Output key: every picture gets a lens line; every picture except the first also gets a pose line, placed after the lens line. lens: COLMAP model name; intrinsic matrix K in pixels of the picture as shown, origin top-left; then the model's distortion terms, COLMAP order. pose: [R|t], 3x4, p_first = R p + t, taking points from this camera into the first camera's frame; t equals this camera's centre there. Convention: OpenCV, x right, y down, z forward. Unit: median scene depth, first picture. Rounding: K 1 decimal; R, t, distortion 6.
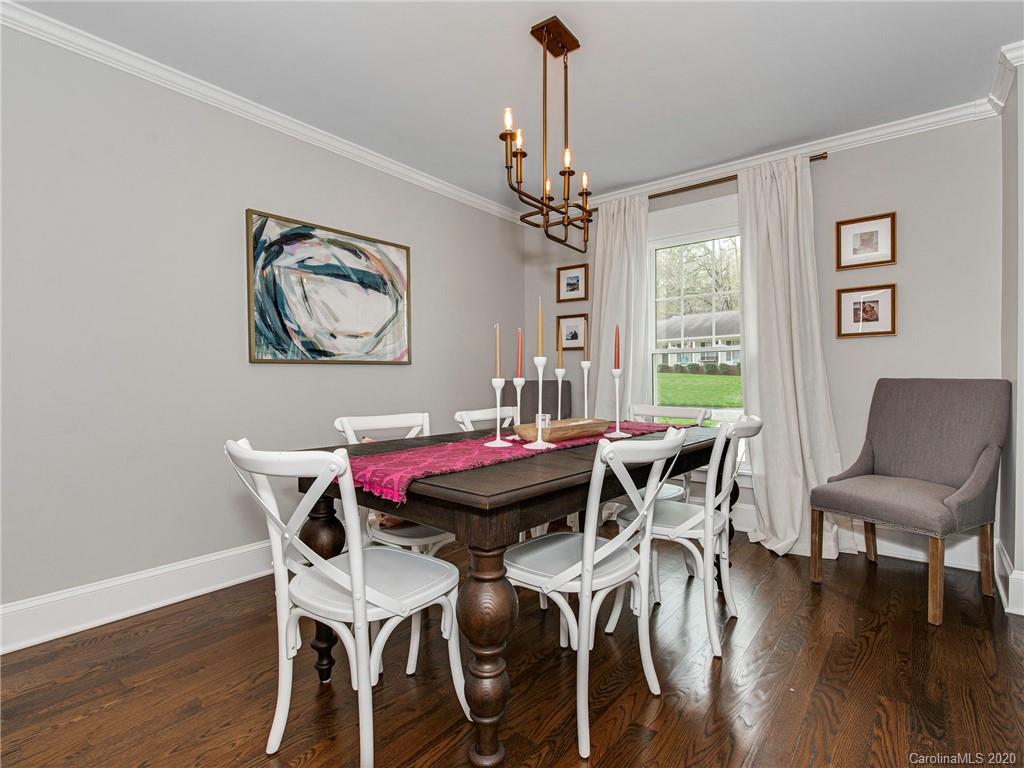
lens RADIAL K [[504.0, 0, 517.1], [0, 504.0, 383.1], [0, 0, 1]] dist [-0.001452, -0.000566]
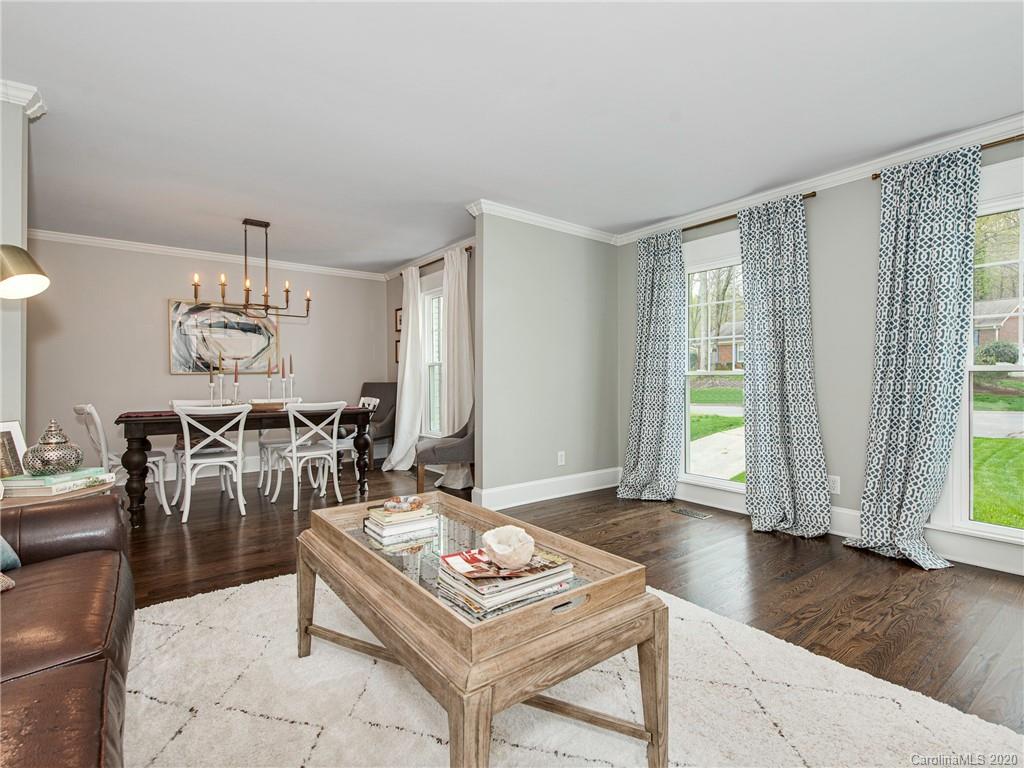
lens RADIAL K [[504.0, 0, 518.1], [0, 504.0, 385.0], [0, 0, 1]] dist [-0.001452, -0.000566]
pose [[0.970032, 0.004502, -0.242936, 1.148095], [-0.003785, 0.999987, 0.003417, -0.006091], [0.242948, -0.002395, 0.970036, -0.558697]]
